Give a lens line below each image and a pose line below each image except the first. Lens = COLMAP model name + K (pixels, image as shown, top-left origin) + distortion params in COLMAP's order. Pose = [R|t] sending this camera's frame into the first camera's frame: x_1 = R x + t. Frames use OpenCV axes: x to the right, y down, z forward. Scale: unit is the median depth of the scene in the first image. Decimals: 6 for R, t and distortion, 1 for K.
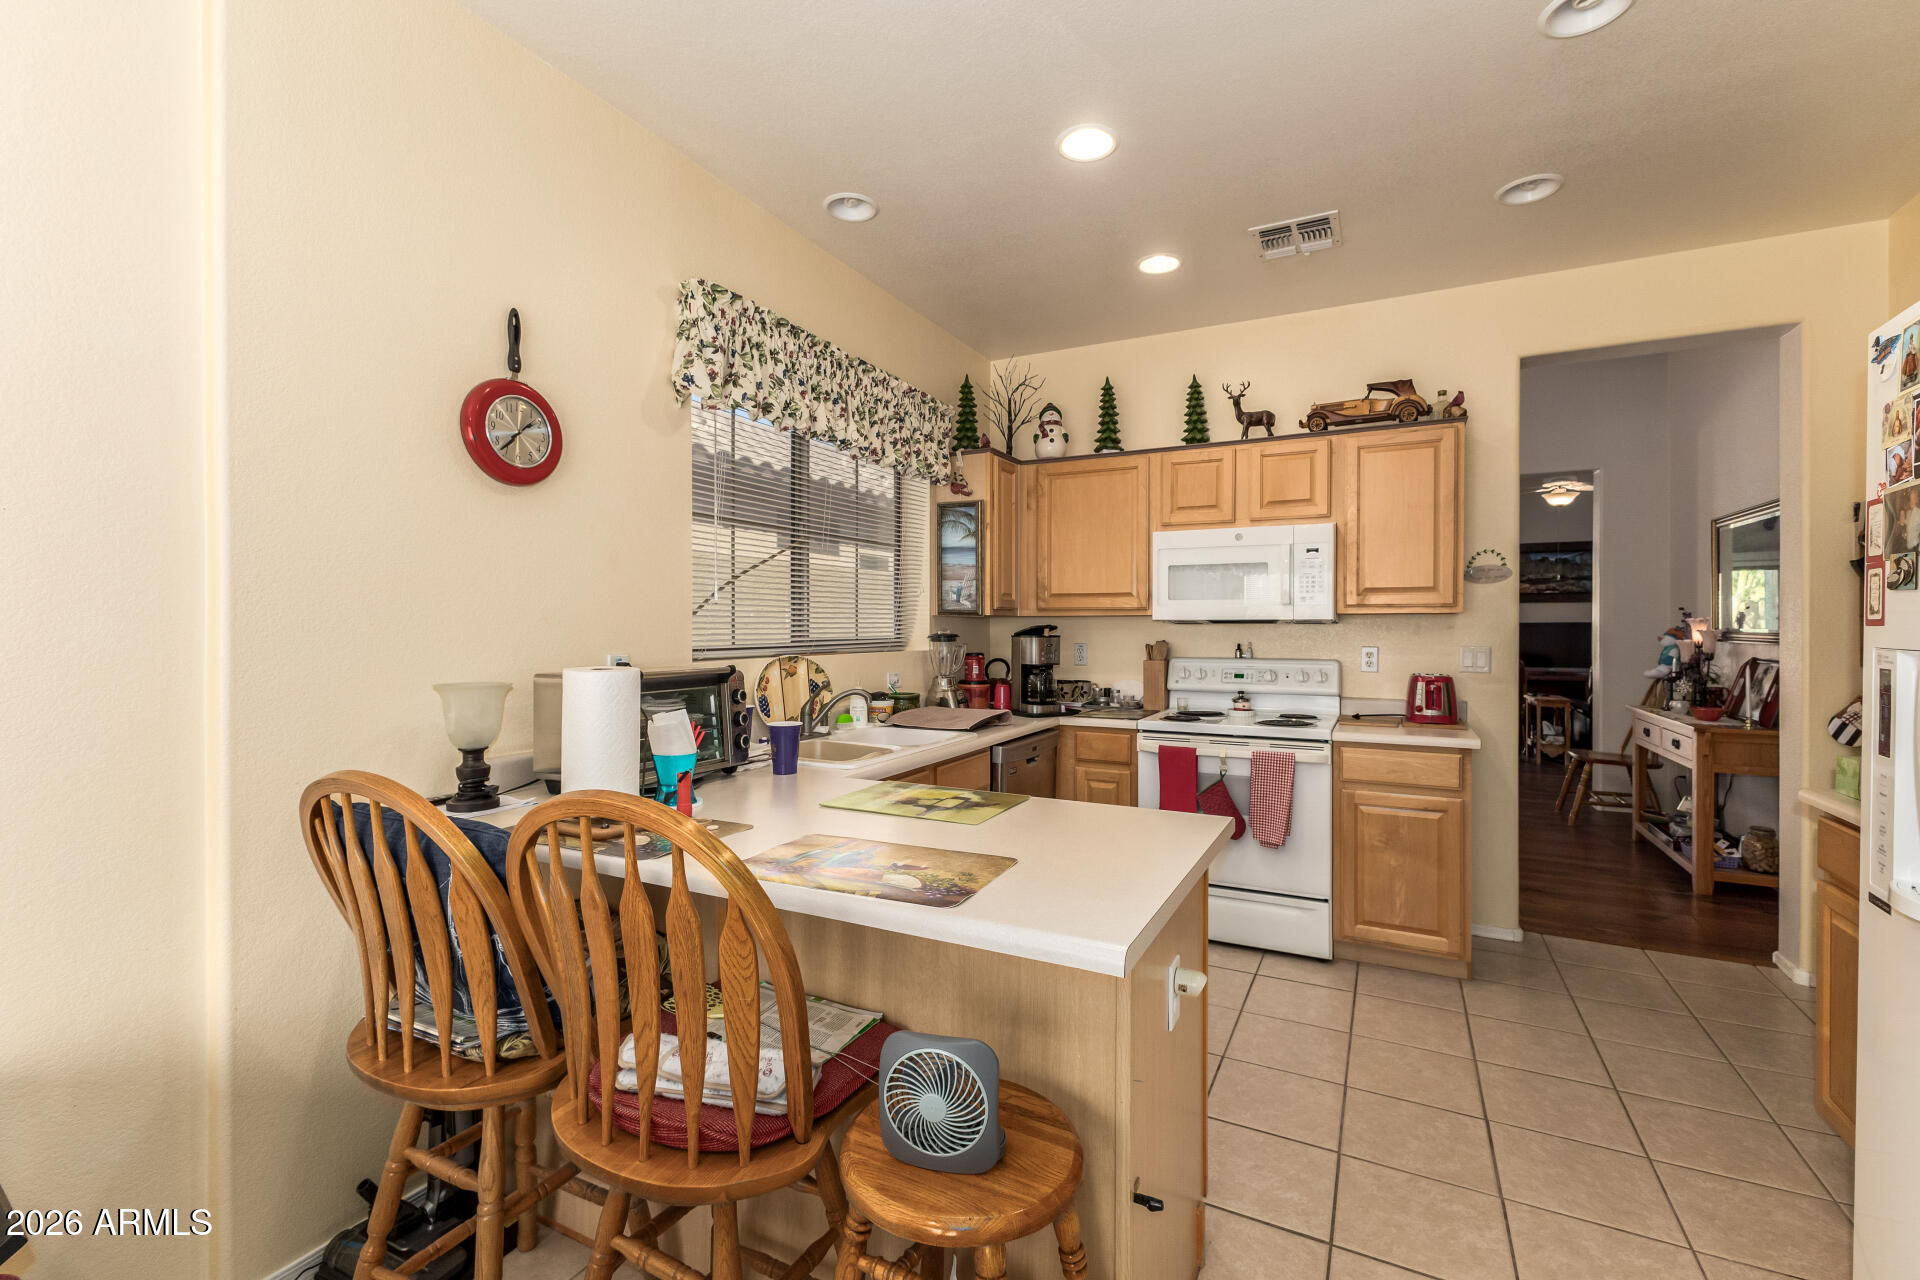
lens RADIAL K [[829.2, 0, 962.6], [0, 829.2, 636.4], [0, 0, 1]] dist [0.017723, -0.003894]
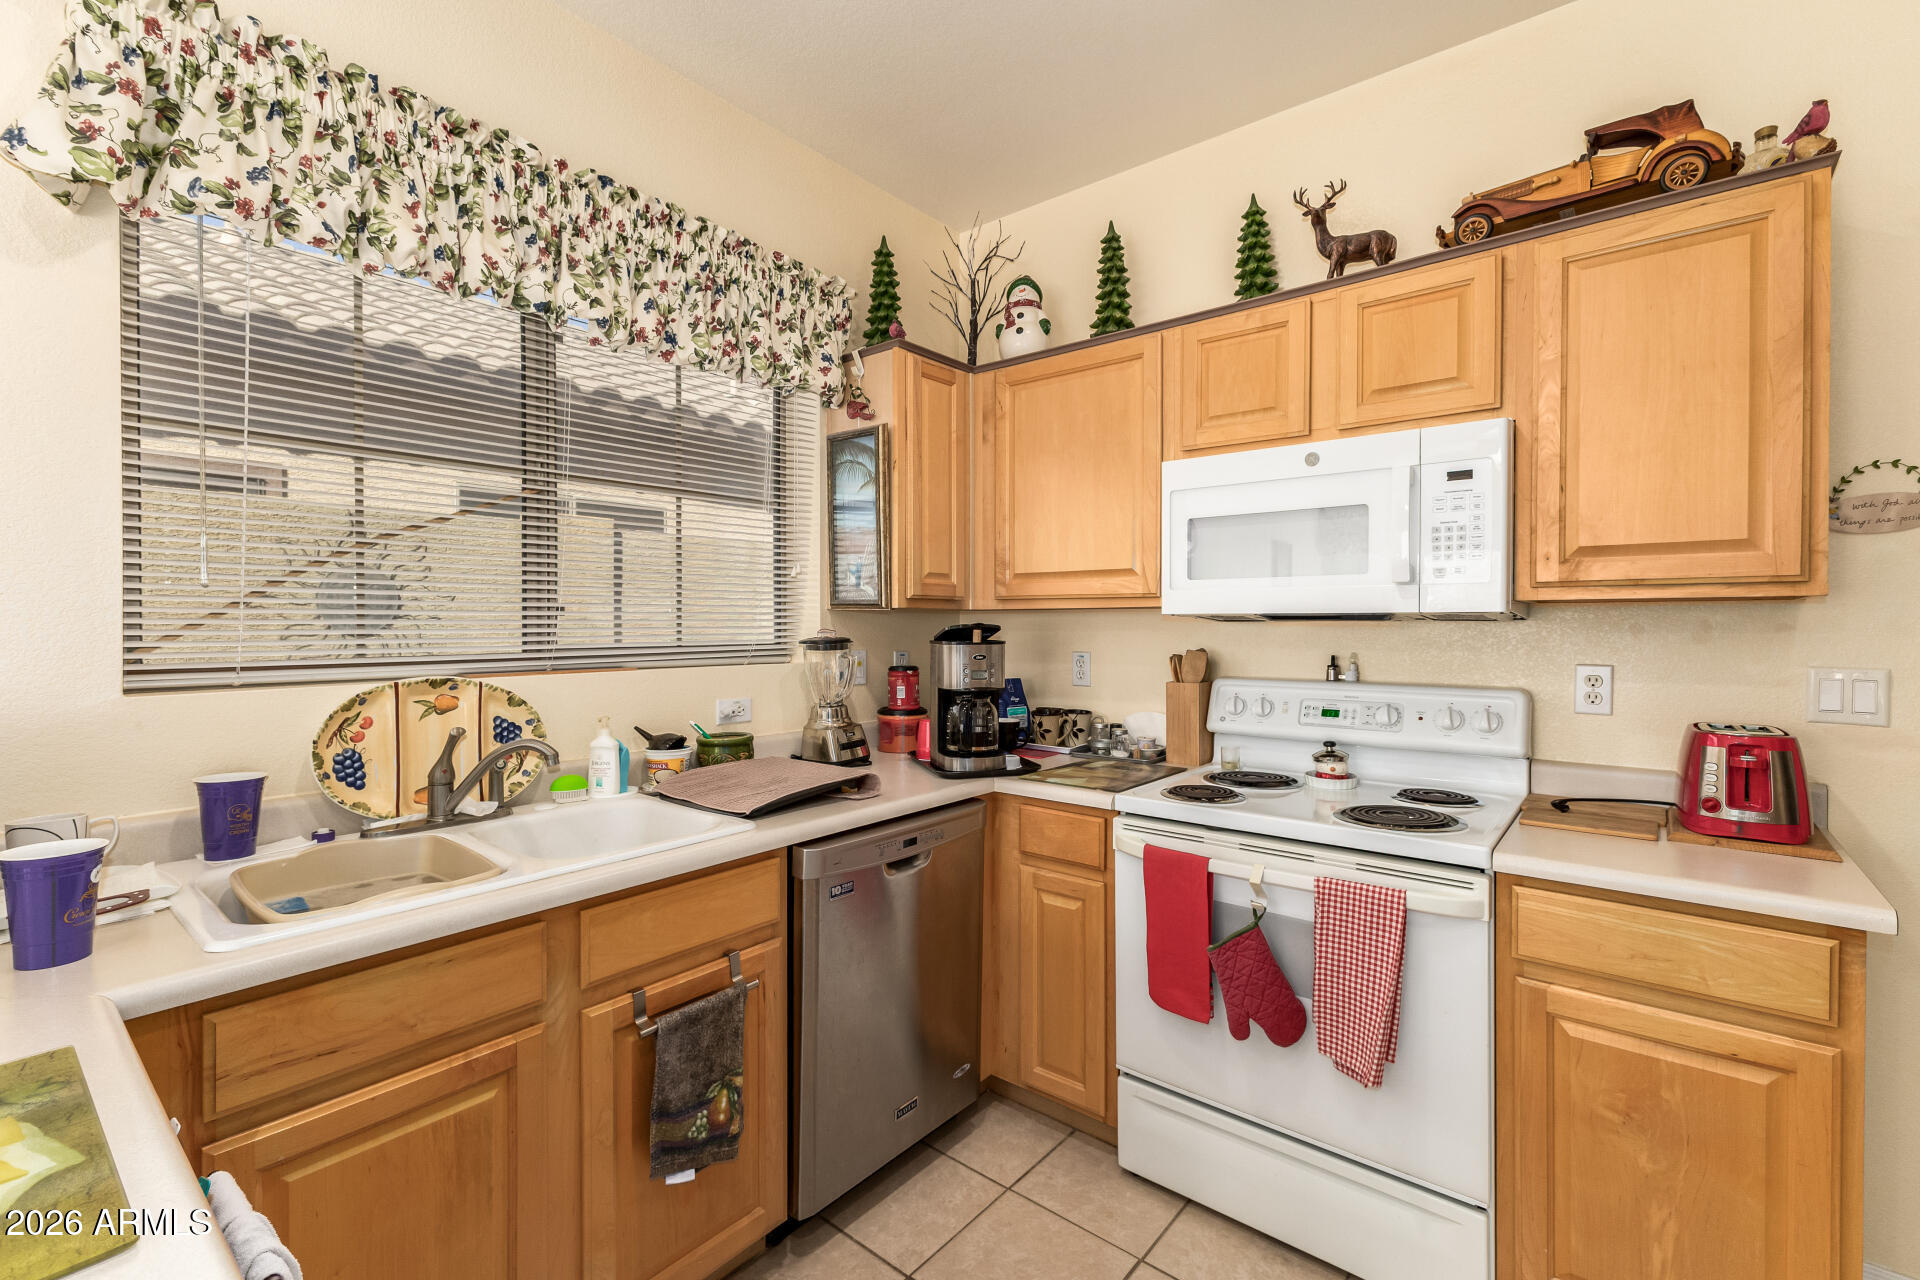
lens RADIAL K [[829.2, 0, 958.6], [0, 829.2, 632.4], [0, 0, 1]] dist [0.017723, -0.003894]
pose [[0.975707, 0.000649, -0.219081, 0.230349], [-0.000929, 0.999999, -0.001177, -0.006984], [0.219080, 0.001352, 0.975706, 0.430995]]
